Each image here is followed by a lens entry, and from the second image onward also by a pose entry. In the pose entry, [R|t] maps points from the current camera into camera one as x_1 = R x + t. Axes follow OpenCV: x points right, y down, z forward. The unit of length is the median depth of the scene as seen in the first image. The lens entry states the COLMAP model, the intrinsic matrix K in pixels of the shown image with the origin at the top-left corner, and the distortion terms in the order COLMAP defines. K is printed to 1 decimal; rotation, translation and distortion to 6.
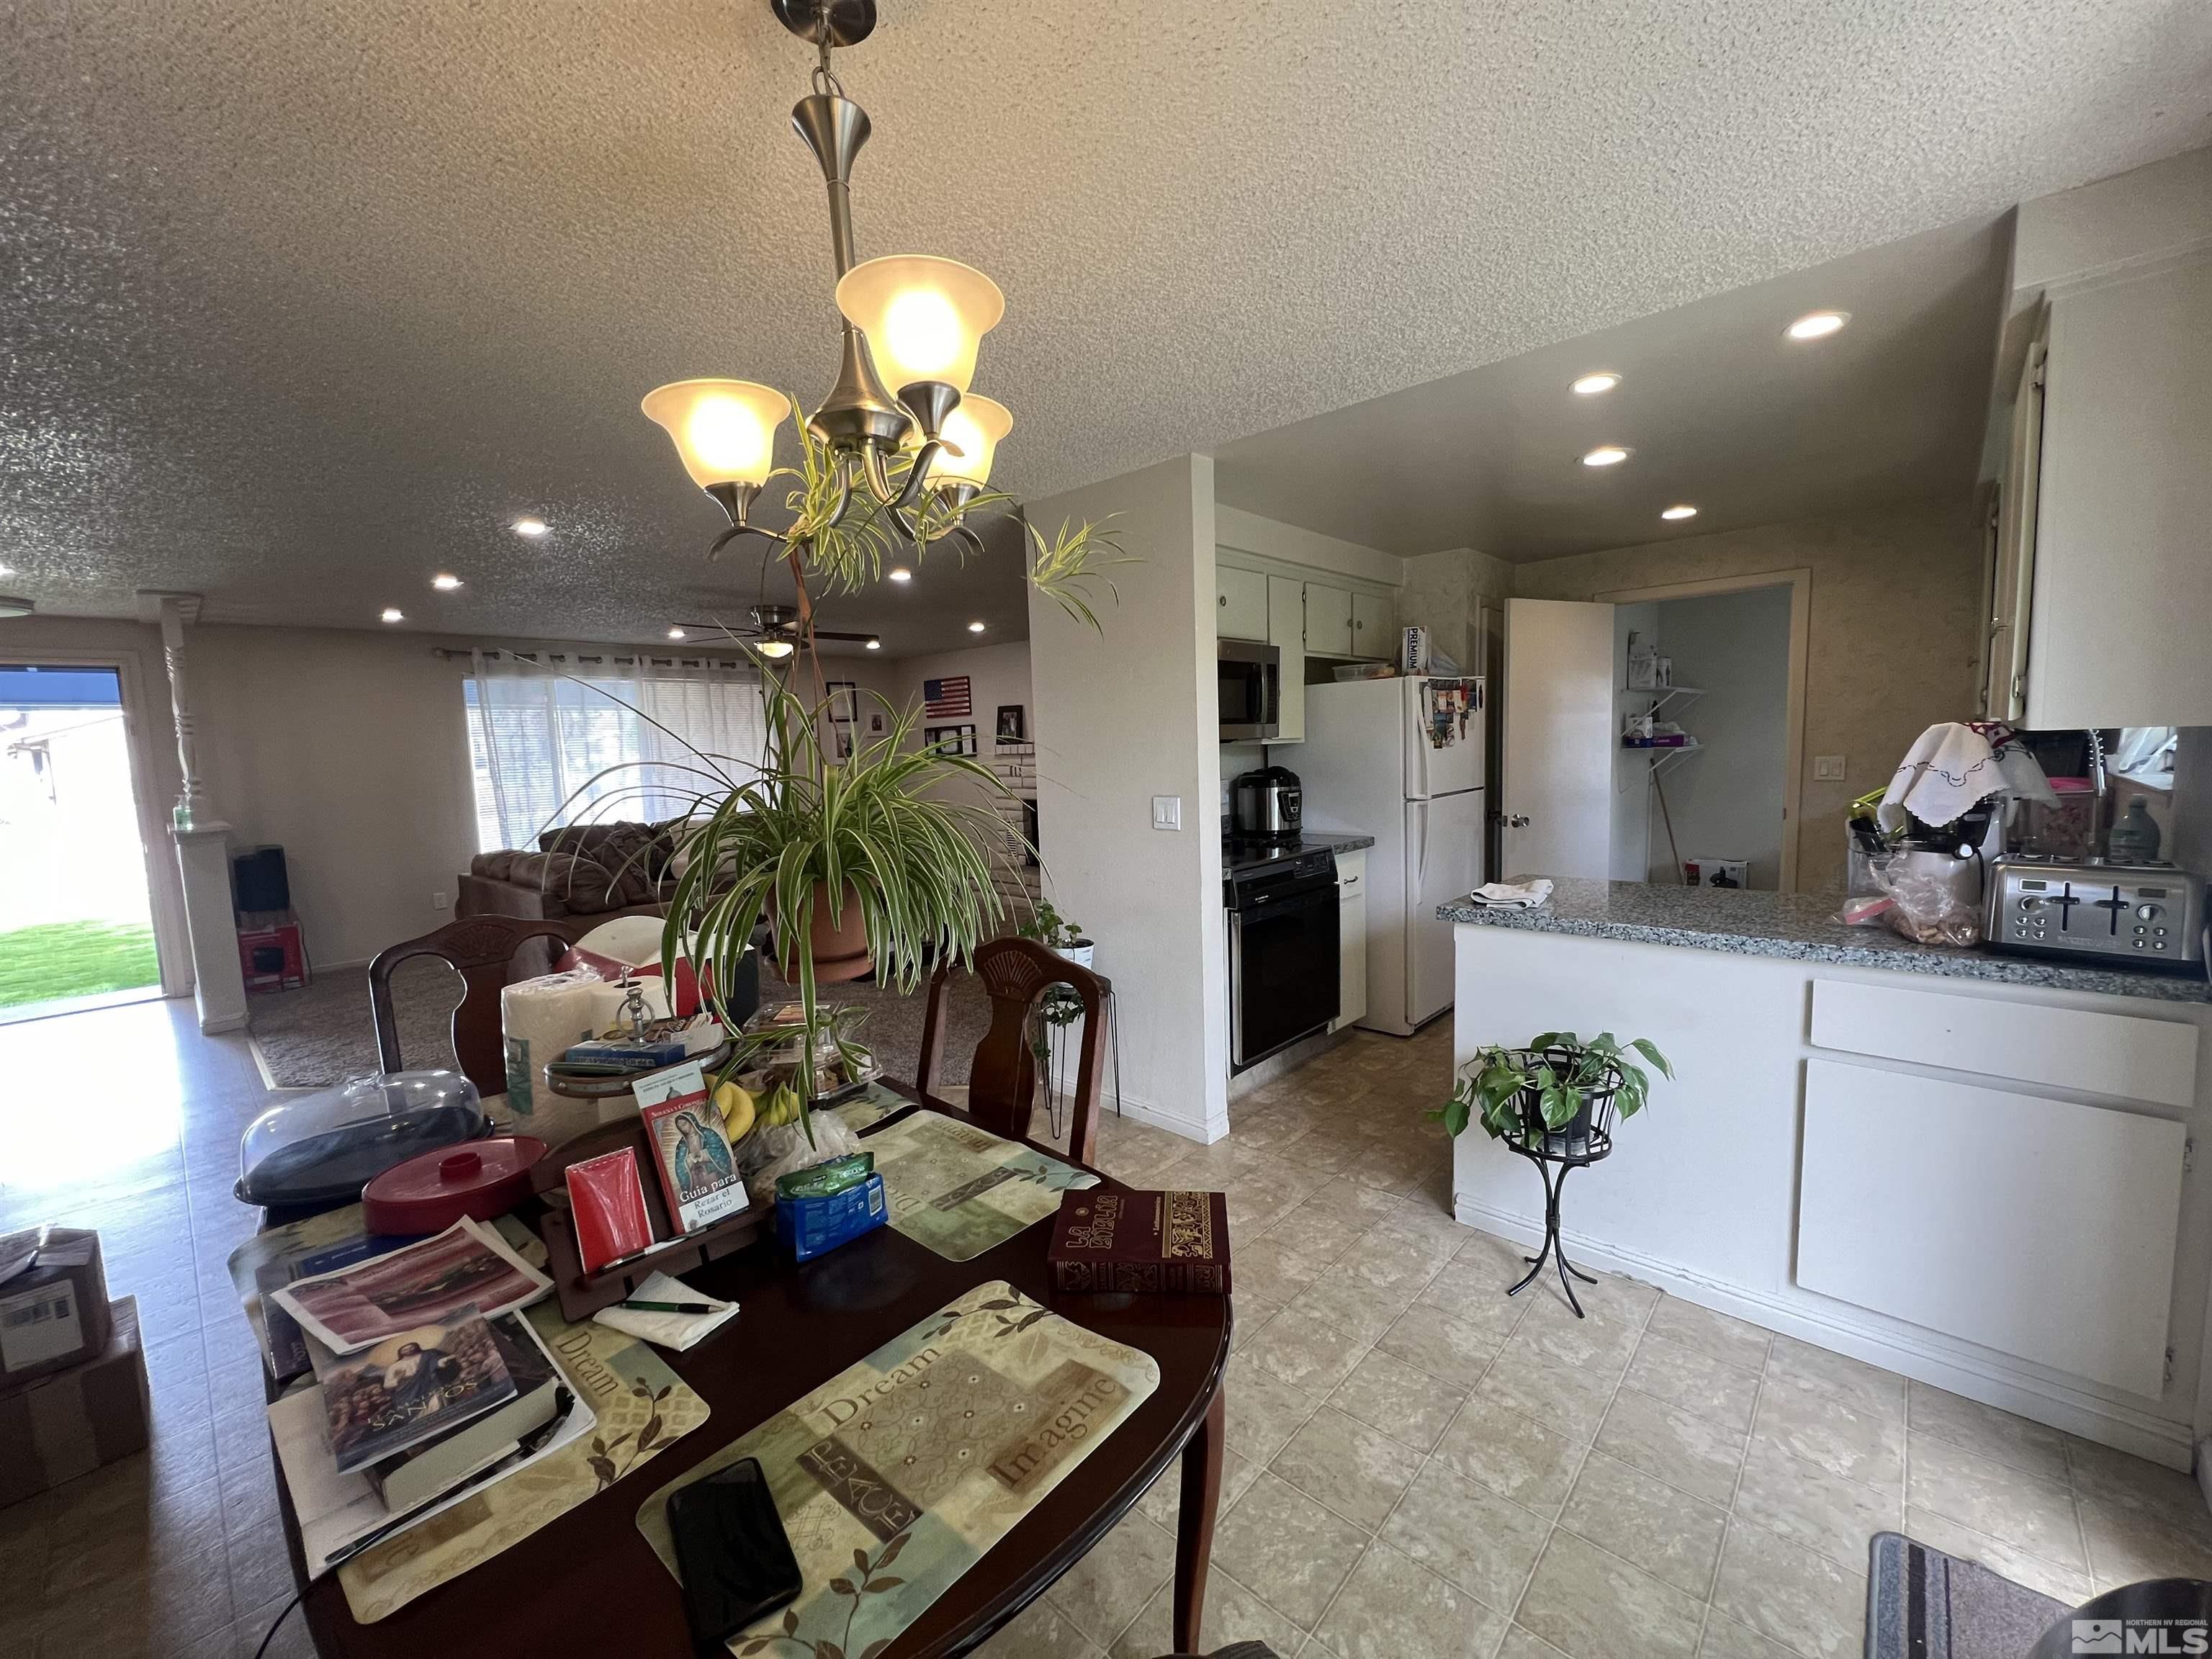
lens RADIAL K [[883.1, 0, 1106.0], [0, 883.1, 829.5], [0, 0, 1]] dist [-0.002675, 0.000700]
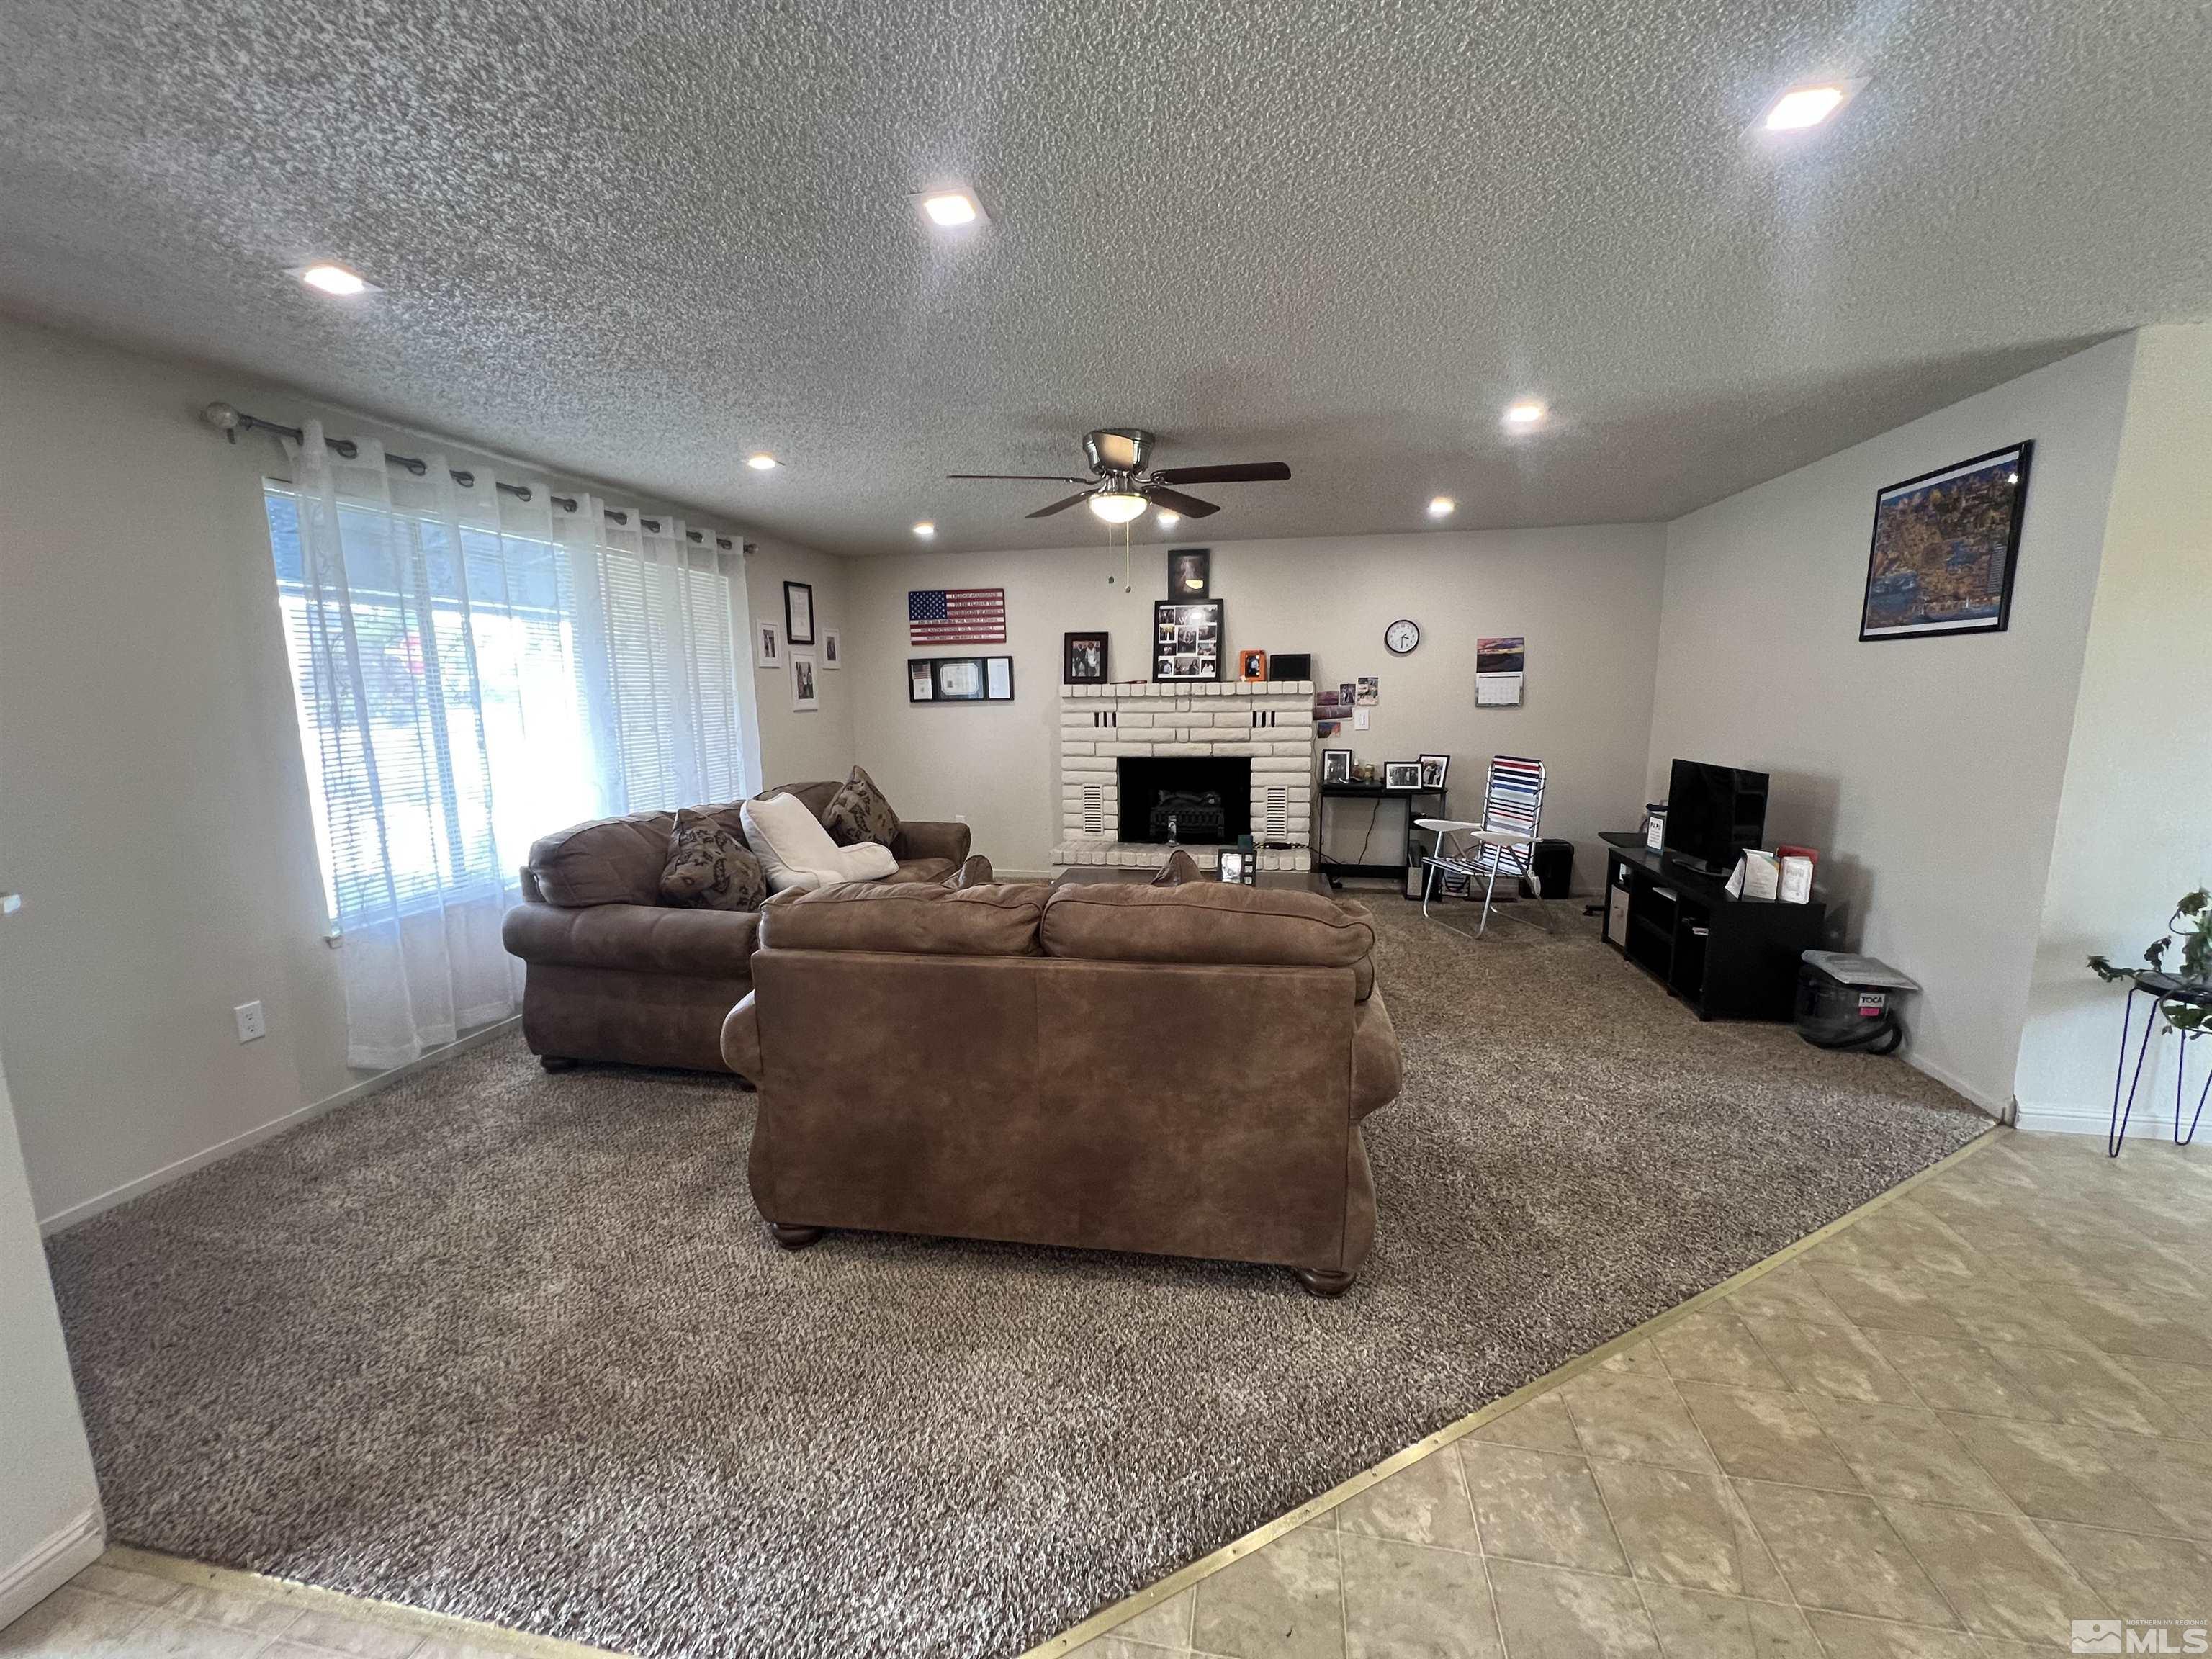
lens RADIAL K [[886.8, 0, 1106.0], [0, 886.8, 829.5], [0, 0, 1]] dist [-0.001556, -0.000009]
pose [[0.848241, -0.063538, 0.525786, -0.473109], [0.037082, 0.997466, 0.060713, -0.016973], [-0.528311, -0.032002, 0.848448, 0.325161]]
